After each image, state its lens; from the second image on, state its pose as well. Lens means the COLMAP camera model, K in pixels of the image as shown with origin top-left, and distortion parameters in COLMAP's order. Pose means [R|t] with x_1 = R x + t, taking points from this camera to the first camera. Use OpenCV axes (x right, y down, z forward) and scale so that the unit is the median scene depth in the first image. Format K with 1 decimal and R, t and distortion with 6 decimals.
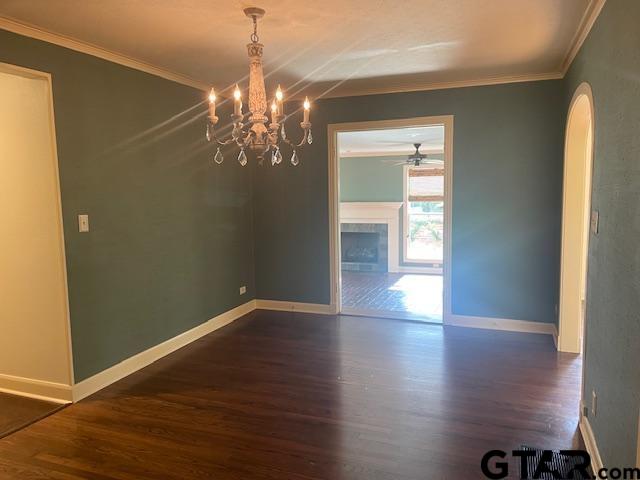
lens RADIAL K [[490.4, 0, 319.1], [0, 490.4, 239.8], [0, 0, 1]] dist [0.066918, -0.036484]
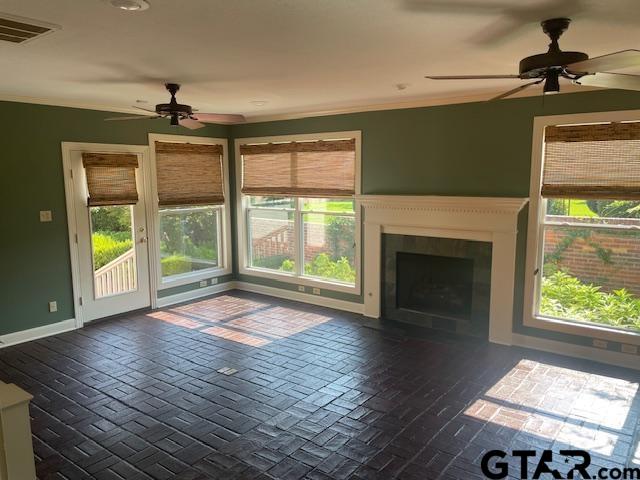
lens RADIAL K [[490.4, 0, 321.4], [0, 490.4, 239.7], [0, 0, 1]] dist [0.066918, -0.036484]
pose [[0.959128, 0.053847, -0.277802, 0.113739], [-0.047015, 0.998407, 0.031200, -0.042551], [0.279040, -0.016864, 0.960131, 0.490752]]
